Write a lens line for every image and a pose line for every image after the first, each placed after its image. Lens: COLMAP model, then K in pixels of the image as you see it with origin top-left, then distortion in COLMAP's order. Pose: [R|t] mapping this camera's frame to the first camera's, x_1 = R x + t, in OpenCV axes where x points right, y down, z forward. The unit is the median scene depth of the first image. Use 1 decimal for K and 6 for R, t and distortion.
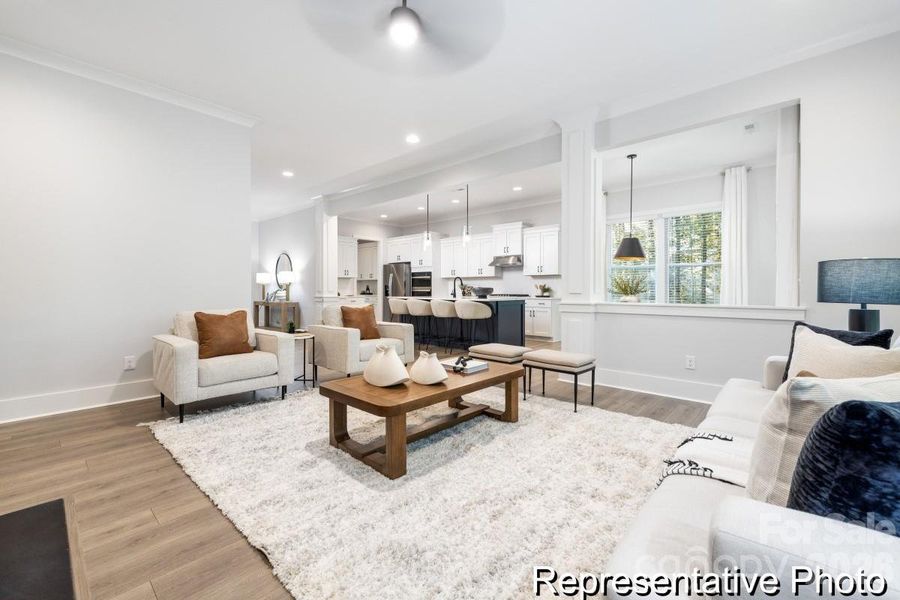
lens RADIAL K [[378.3, 0, 451.2], [0, 378.3, 296.2], [0, 0, 1]] dist [0.000258, 0.000071]
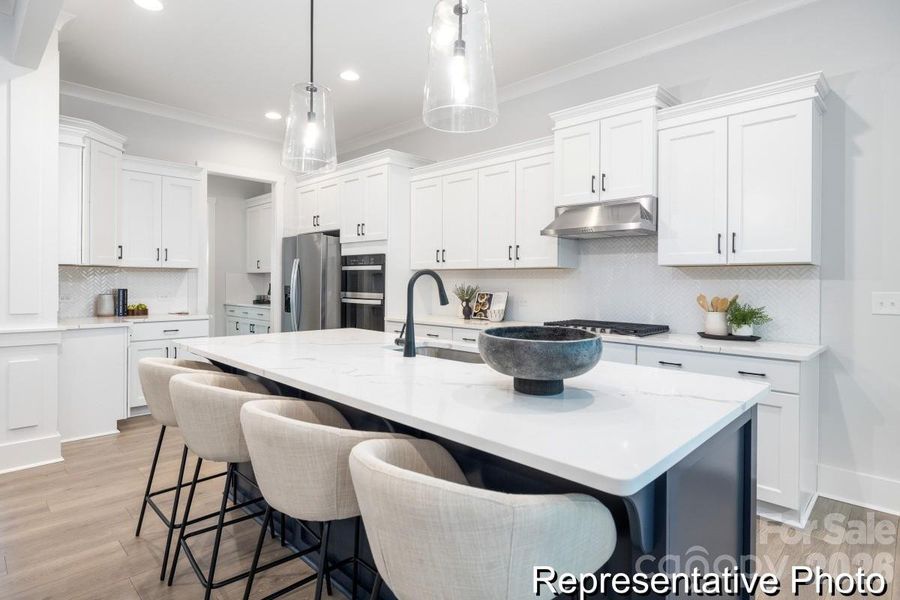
lens RADIAL K [[480.8, 0, 449.3], [0, 480.8, 280.3], [0, 0, 1]] dist [0.000706, -0.000198]
pose [[0.999172, 0.008943, -0.039690, 0.039329], [-0.009805, 0.999719, -0.021584, -0.032927], [0.039486, 0.021955, 0.998979, 0.614691]]
